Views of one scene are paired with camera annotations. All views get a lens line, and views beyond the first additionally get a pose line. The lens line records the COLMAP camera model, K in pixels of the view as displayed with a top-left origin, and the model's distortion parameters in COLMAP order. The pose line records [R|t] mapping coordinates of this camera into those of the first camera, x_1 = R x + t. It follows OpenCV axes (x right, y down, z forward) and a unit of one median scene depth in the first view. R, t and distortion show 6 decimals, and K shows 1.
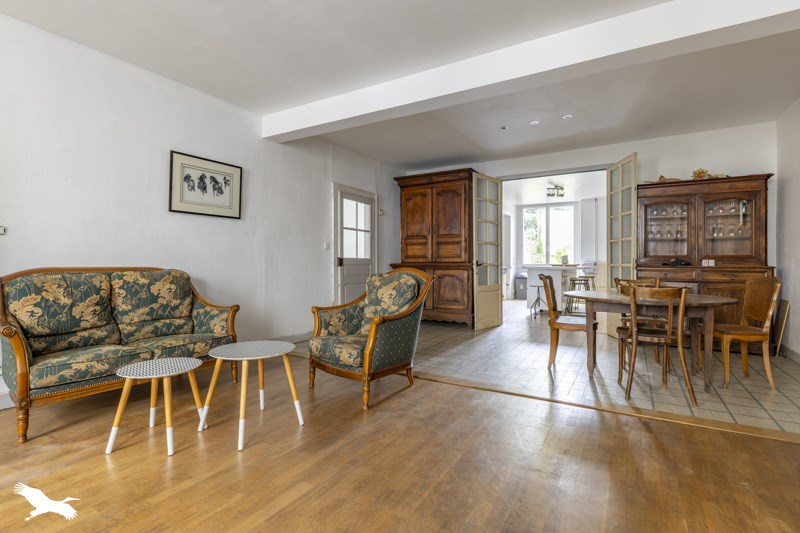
lens RADIAL K [[387.1, 0, 404.5], [0, 387.1, 268.2], [0, 0, 1]] dist [-0.001441, -0.000266]
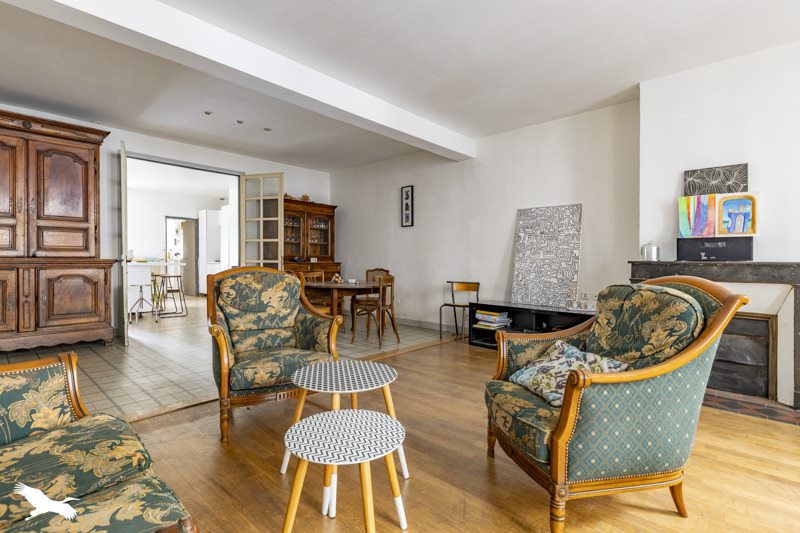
lens RADIAL K [[387.1, 0, 405.3], [0, 387.1, 262.2], [0, 0, 1]] dist [-0.001441, -0.000266]
pose [[0.191577, -0.004145, 0.981469, -0.554601], [0.003266, 0.999988, 0.003586, -0.009443], [-0.981472, 0.002519, 0.191588, 0.354582]]
